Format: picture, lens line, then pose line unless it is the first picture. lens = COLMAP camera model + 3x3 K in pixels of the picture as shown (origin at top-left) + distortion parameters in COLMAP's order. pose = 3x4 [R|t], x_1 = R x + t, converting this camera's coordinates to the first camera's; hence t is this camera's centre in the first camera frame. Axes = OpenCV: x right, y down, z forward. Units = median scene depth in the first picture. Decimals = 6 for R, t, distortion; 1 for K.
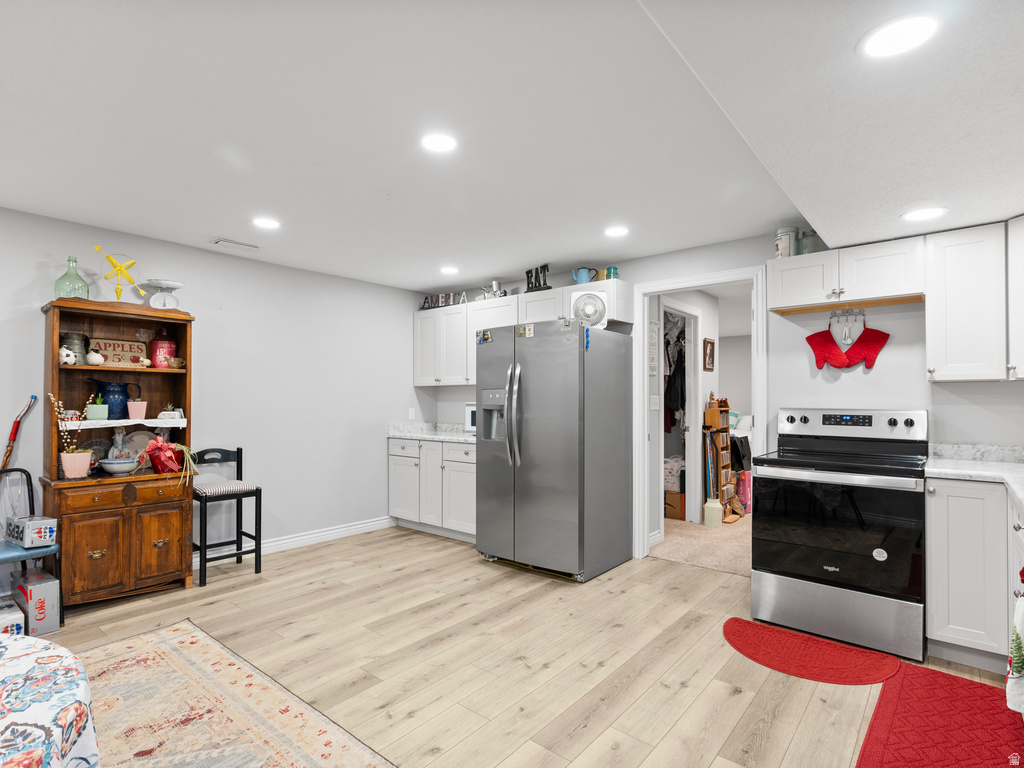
lens RADIAL K [[522.2, 0, 513.0], [0, 522.2, 396.9], [0, 0, 1]] dist [-0.003490, 0.000520]
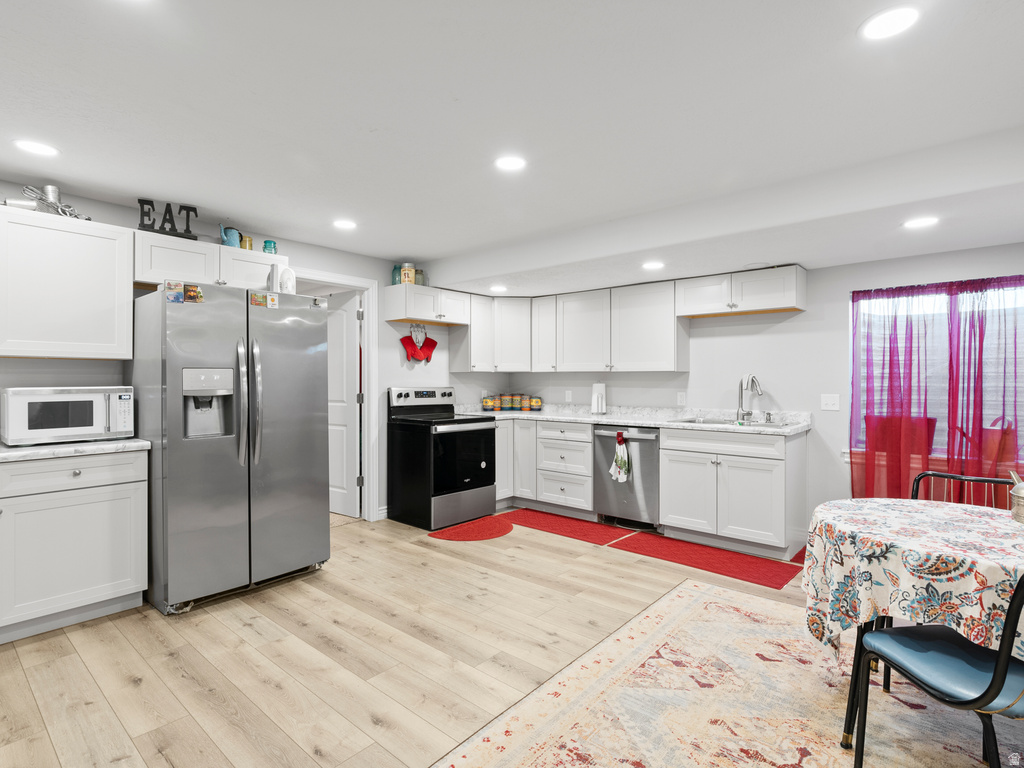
lens RADIAL K [[524.5, 0, 509.9], [0, 524.5, 378.9], [0, 0, 1]] dist [-0.003346, 0.000183]
pose [[0.025395, 0.002126, 0.999675, -0.923652], [-0.003473, 0.999992, -0.002039, -0.000117], [-0.999671, -0.003420, 0.025402, 0.680112]]
